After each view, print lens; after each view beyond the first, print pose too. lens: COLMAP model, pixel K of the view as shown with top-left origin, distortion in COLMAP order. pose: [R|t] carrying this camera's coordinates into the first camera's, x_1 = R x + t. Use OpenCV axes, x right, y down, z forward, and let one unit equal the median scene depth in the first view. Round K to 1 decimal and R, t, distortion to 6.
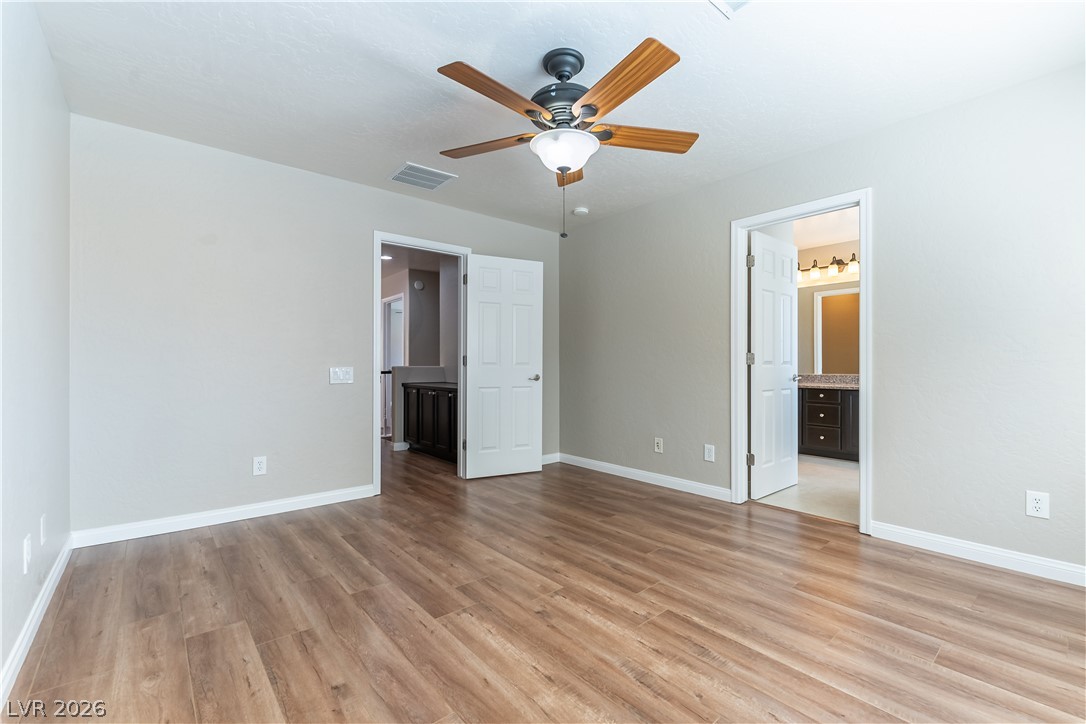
lens RADIAL K [[466.4, 0, 549.8], [0, 466.4, 352.2], [0, 0, 1]] dist [0.000708, -0.000199]
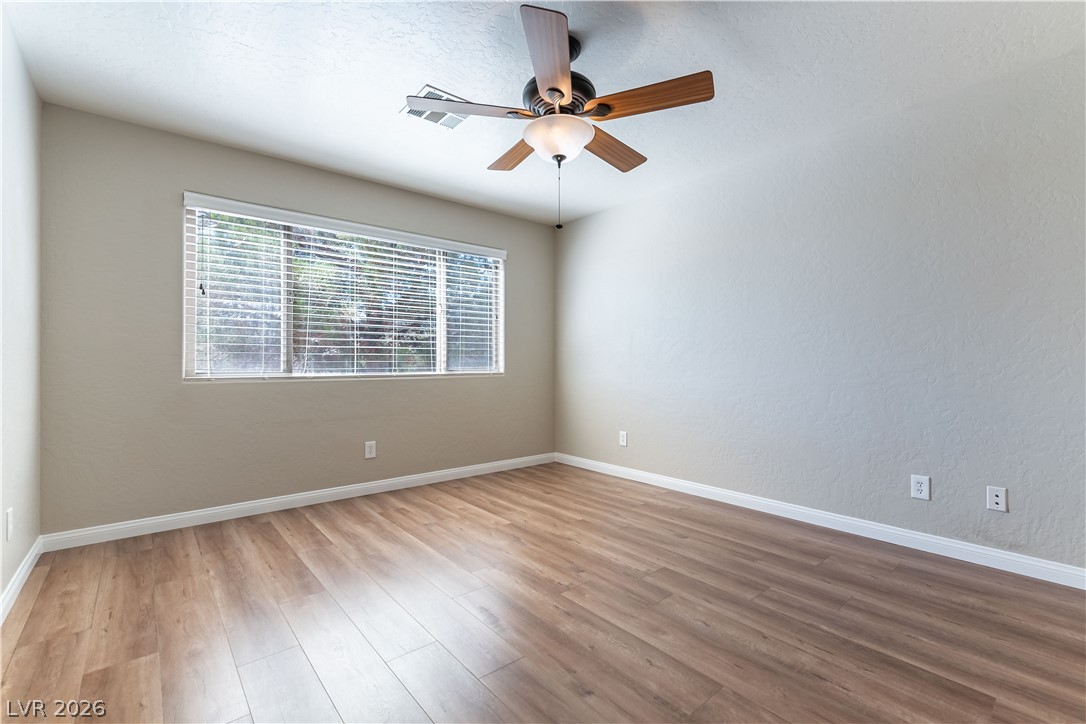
lens RADIAL K [[476.1, 0, 549.8], [0, 476.1, 369.6], [0, 0, 1]] dist [0.001079, -0.000003]
pose [[-0.999993, 0.000333, 0.003662, 0.050122], [0.000301, 0.999961, -0.008815, 0.055339], [-0.003665, -0.008814, -0.999954, 2.099481]]
